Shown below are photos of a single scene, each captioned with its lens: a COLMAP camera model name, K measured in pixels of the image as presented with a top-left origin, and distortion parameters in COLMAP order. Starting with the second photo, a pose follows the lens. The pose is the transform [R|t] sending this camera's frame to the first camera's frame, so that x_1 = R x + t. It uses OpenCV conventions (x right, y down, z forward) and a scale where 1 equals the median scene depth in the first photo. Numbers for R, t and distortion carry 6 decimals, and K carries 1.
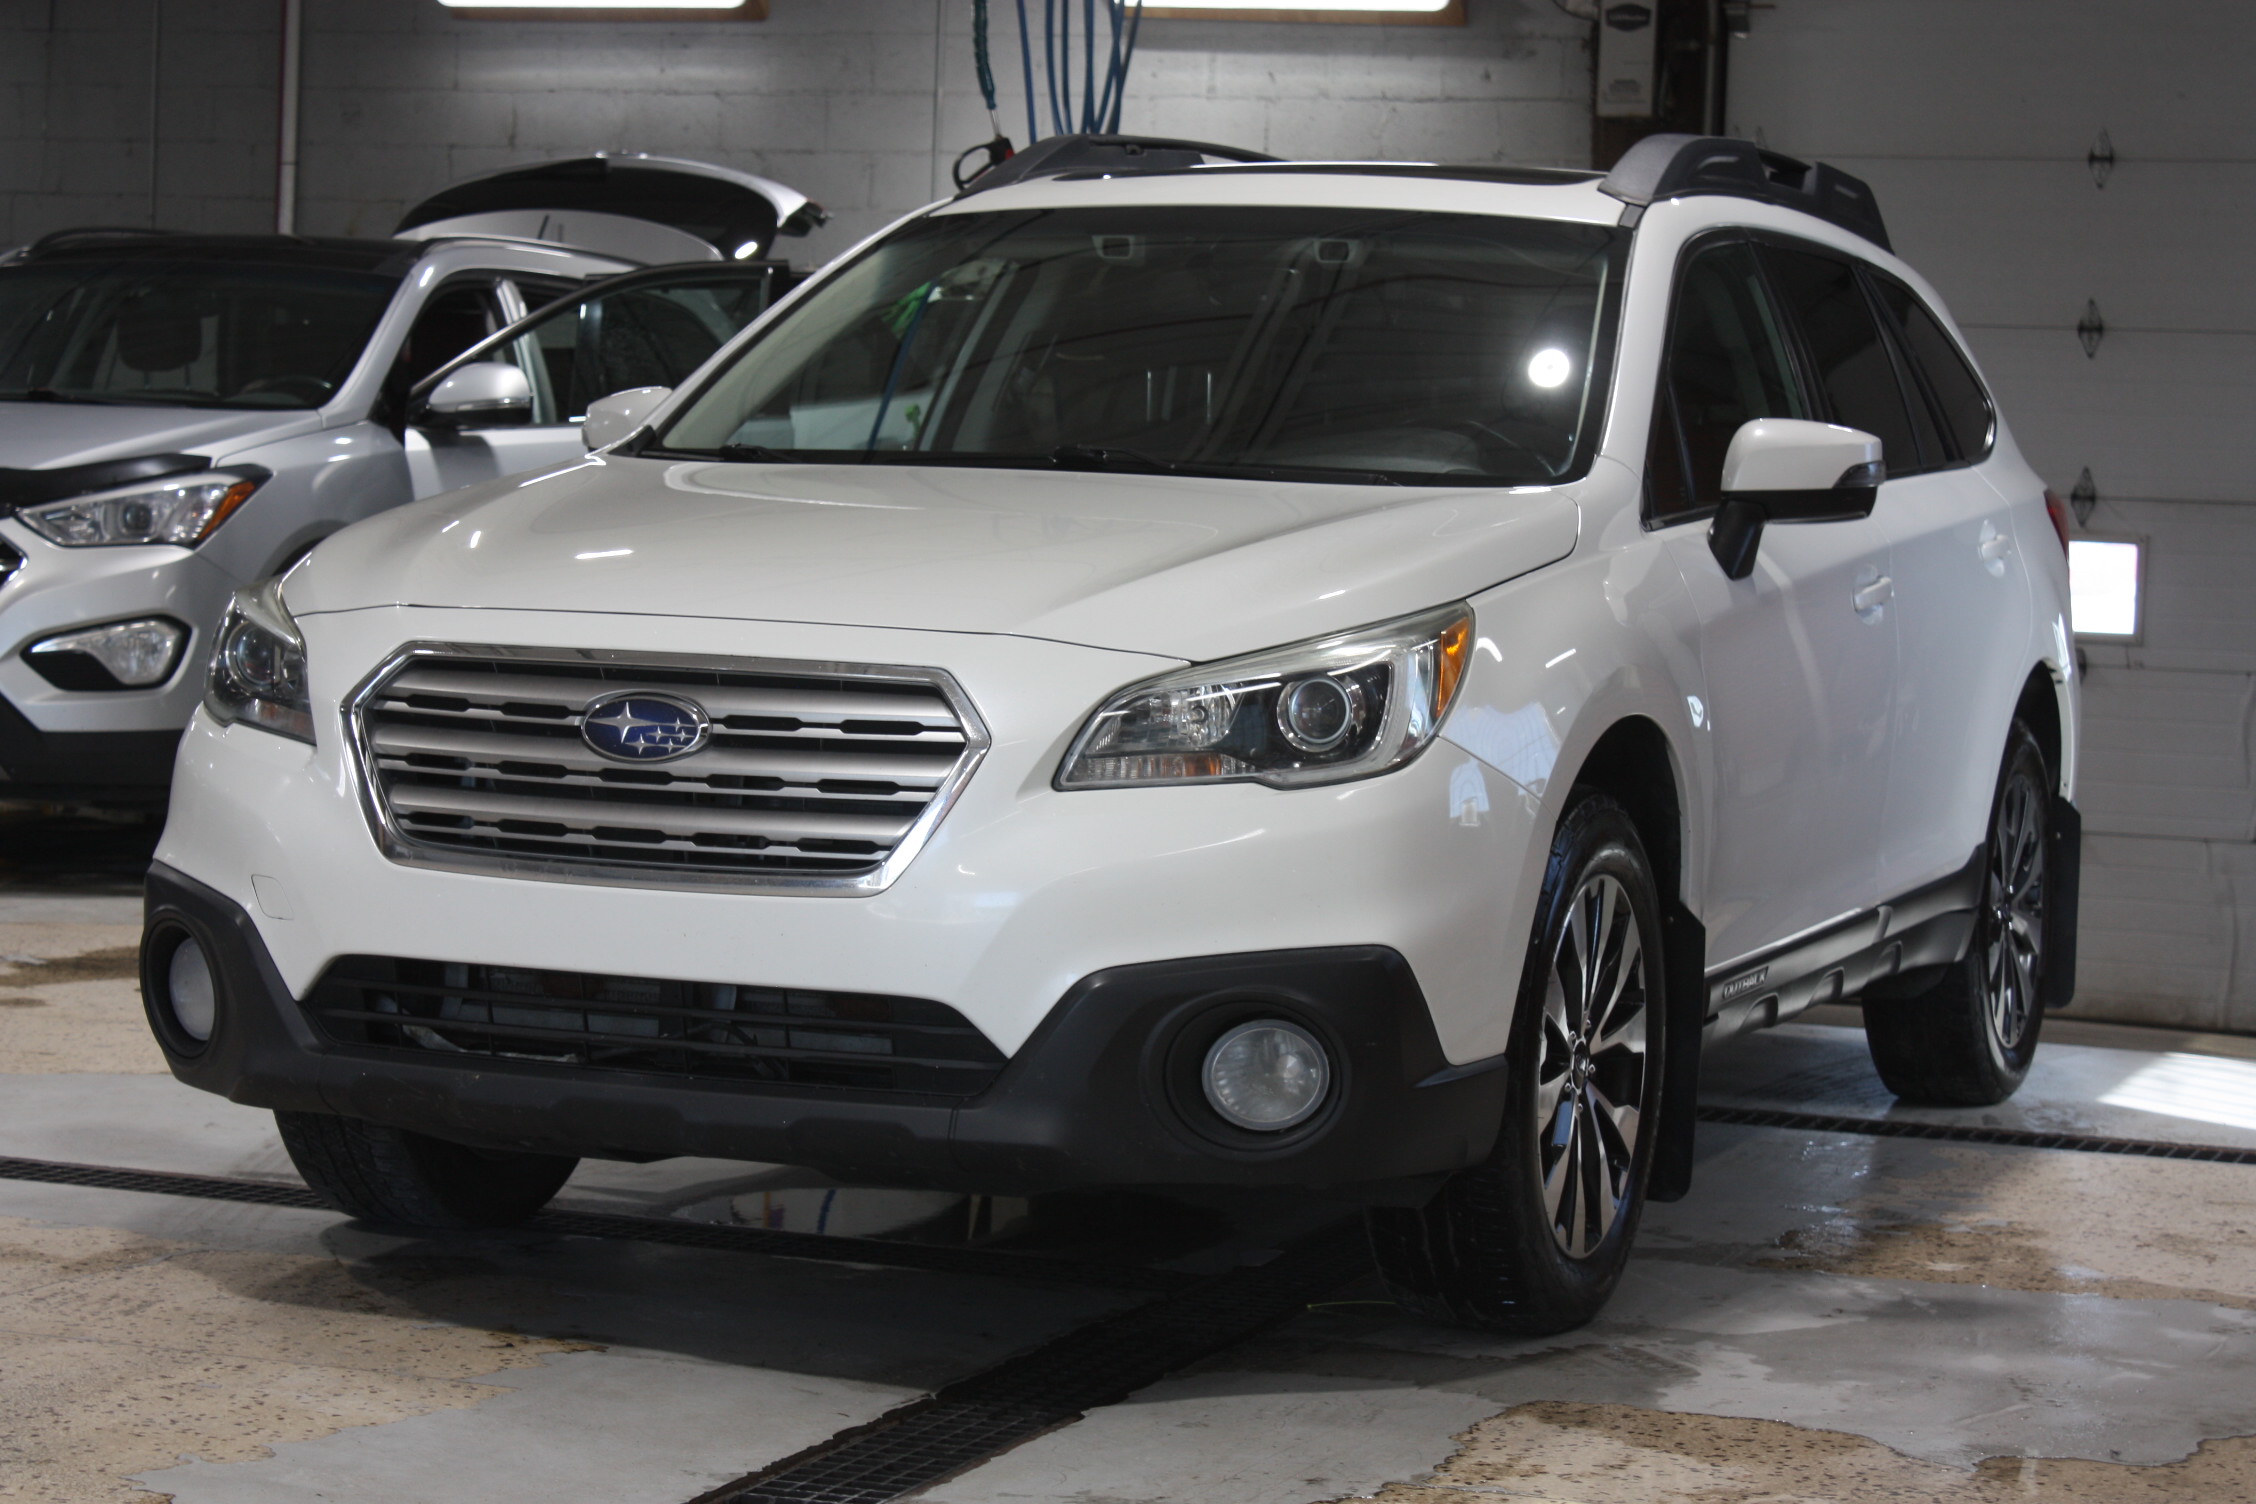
lens RADIAL K [[4945.9, 0, 1128.5], [0, 4945.9, 745.6], [0, 0, 1]] dist [0.050528, 0.000000]
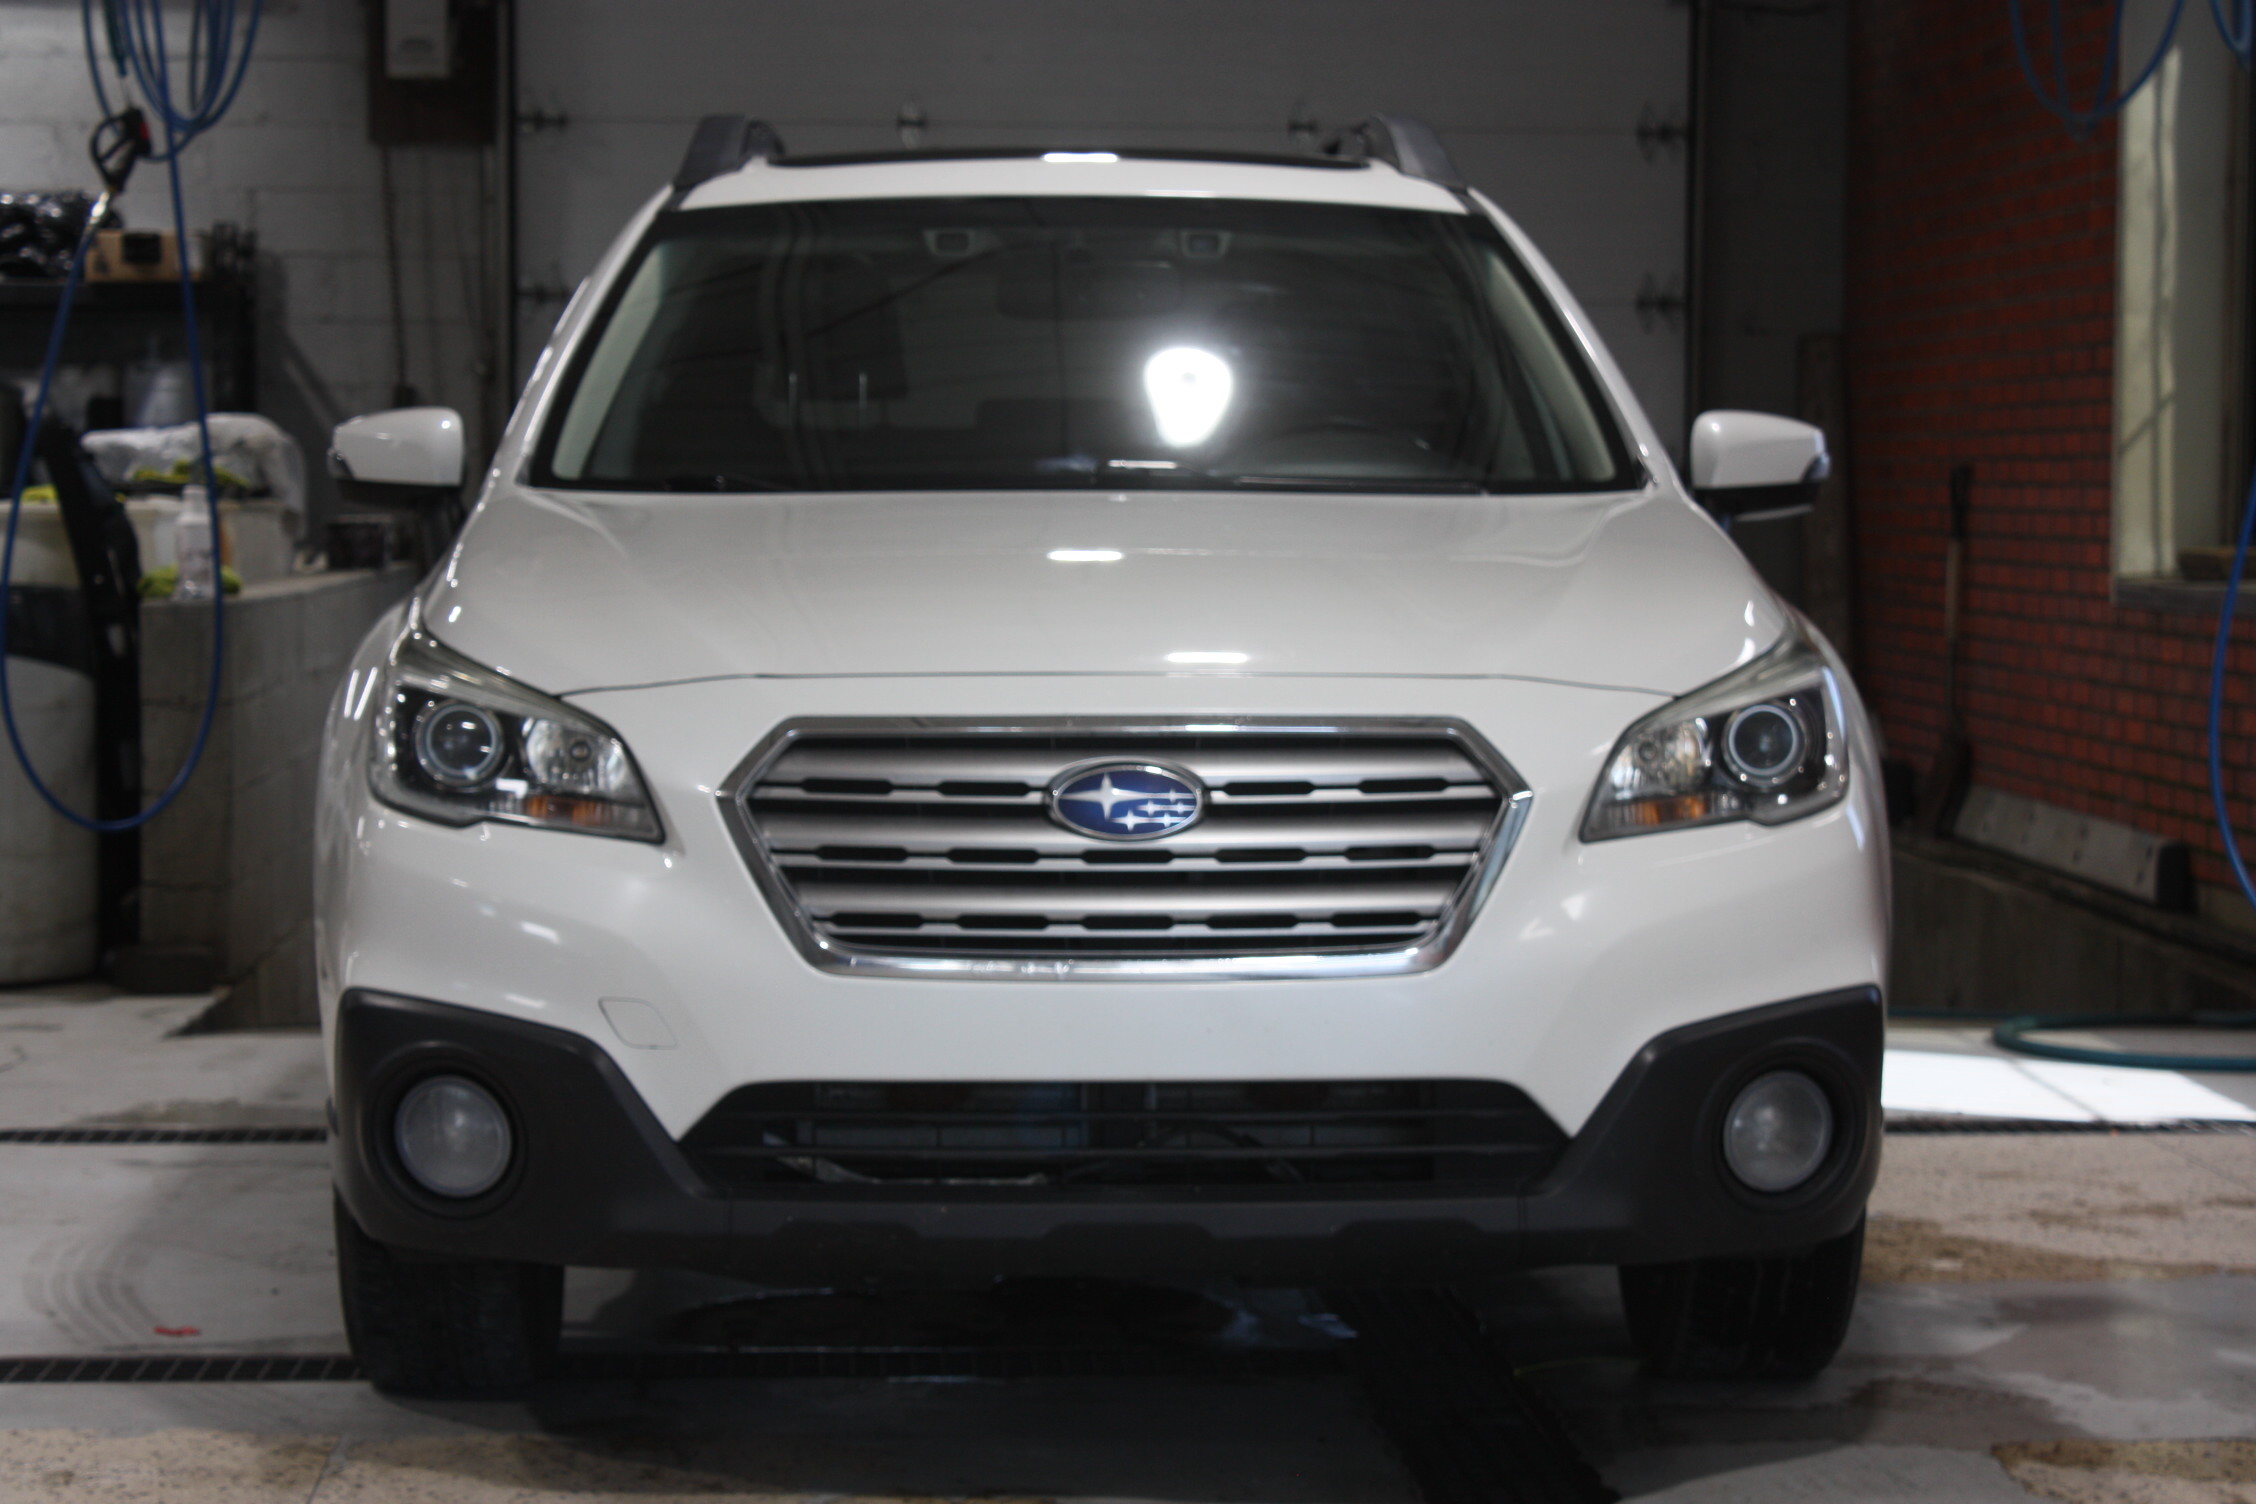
lens RADIAL K [[5264.1, 0, 1128.2], [0, 5264.1, 757.0], [0, 0, 1]] dist [0.016372, 0.000000]
pose [[0.913476, -0.055477, 0.403093, -0.475305], [0.052962, 0.998445, 0.017396, -0.027852], [-0.403431, 0.005458, 0.914994, 0.133339]]
